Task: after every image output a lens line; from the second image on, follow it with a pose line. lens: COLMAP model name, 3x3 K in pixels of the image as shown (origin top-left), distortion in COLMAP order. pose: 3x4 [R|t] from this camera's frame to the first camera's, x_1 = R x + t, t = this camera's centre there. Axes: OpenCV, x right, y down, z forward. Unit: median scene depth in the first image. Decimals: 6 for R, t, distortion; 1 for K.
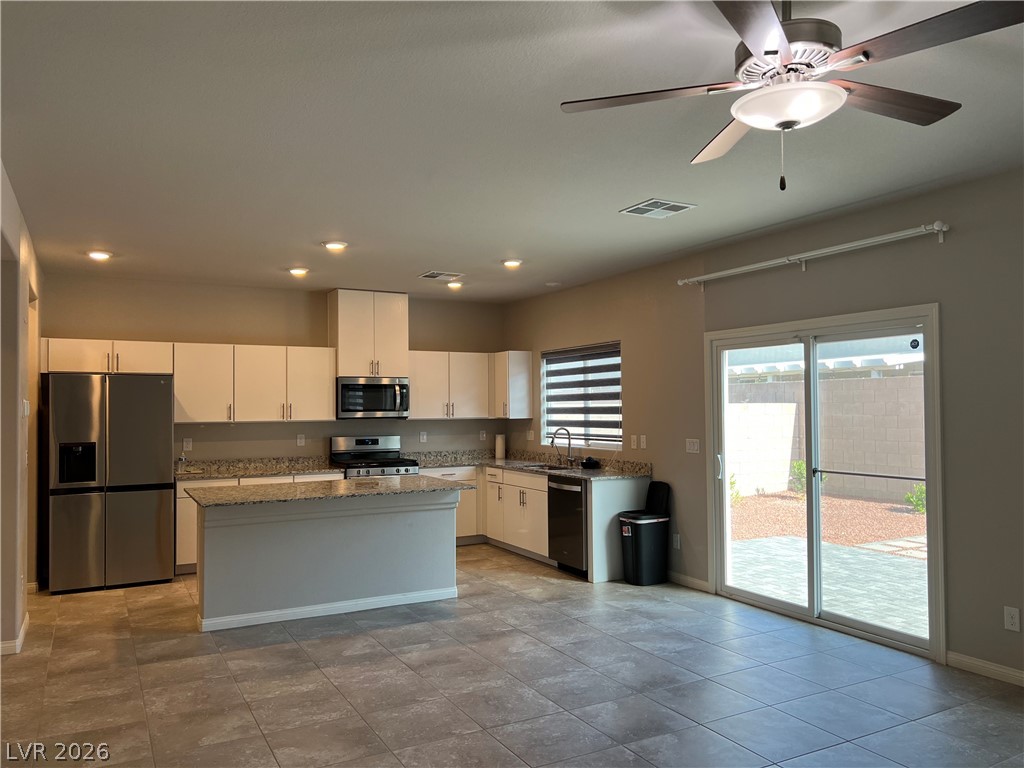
lens RADIAL K [[772.2, 0, 513.3], [0, 772.2, 381.0], [0, 0, 1]] dist [0.064305, -0.072632]
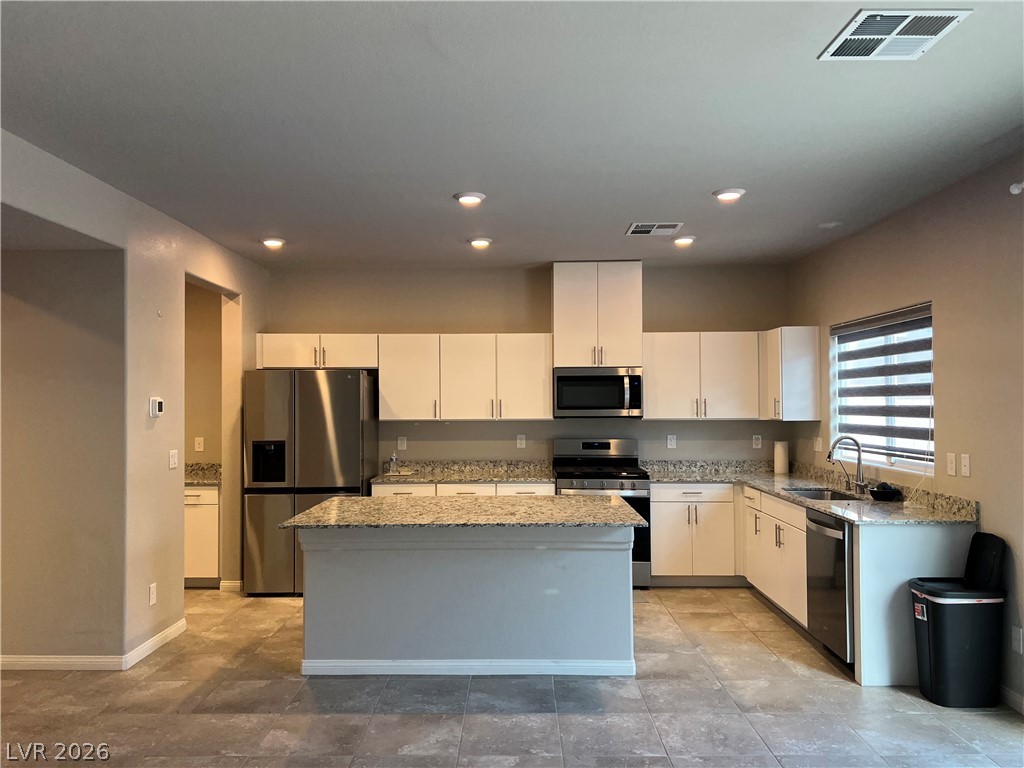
lens RADIAL K [[772.2, 0, 504.9], [0, 772.2, 387.3], [0, 0, 1]] dist [0.064305, -0.072632]
pose [[0.872486, -0.005993, -0.488602, 0.146929], [0.015918, 0.999743, 0.016162, 0.001938], [0.488379, -0.021878, 0.872357, 0.277088]]
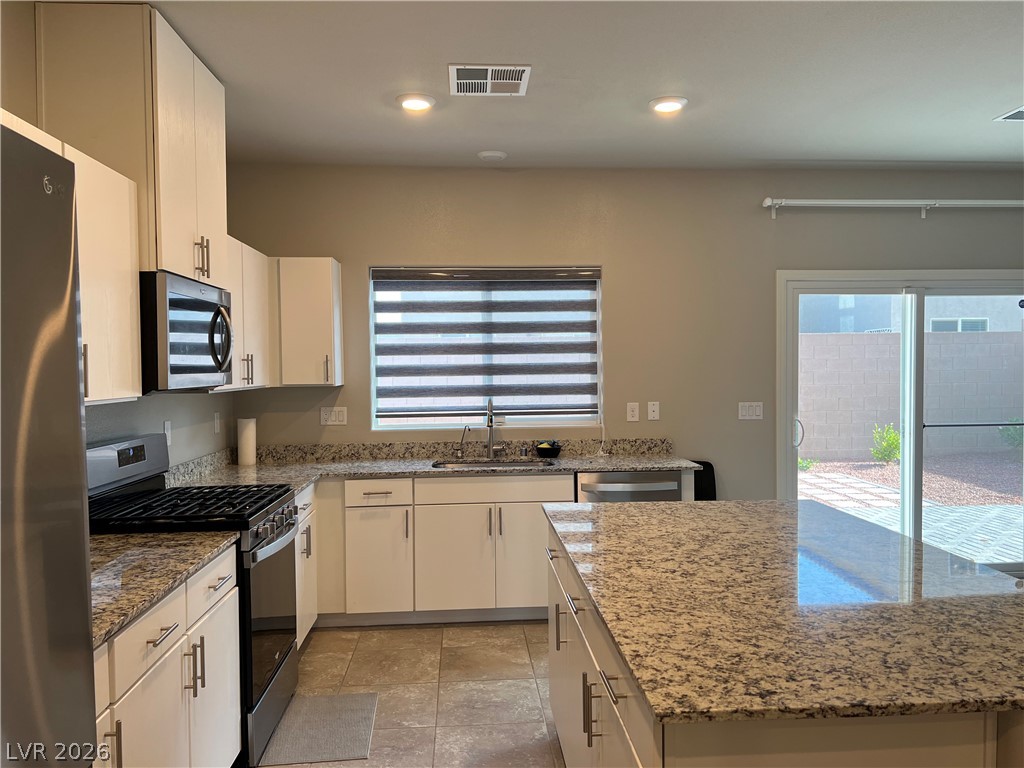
lens RADIAL K [[772.2, 0, 475.5], [0, 772.2, 404.4], [0, 0, 1]] dist [0.064305, -0.072632]
pose [[0.392346, -0.031128, 0.919291, -0.543920], [-0.023210, 0.998774, 0.043726, 0.042791], [-0.919525, -0.038493, 0.391142, 0.832054]]
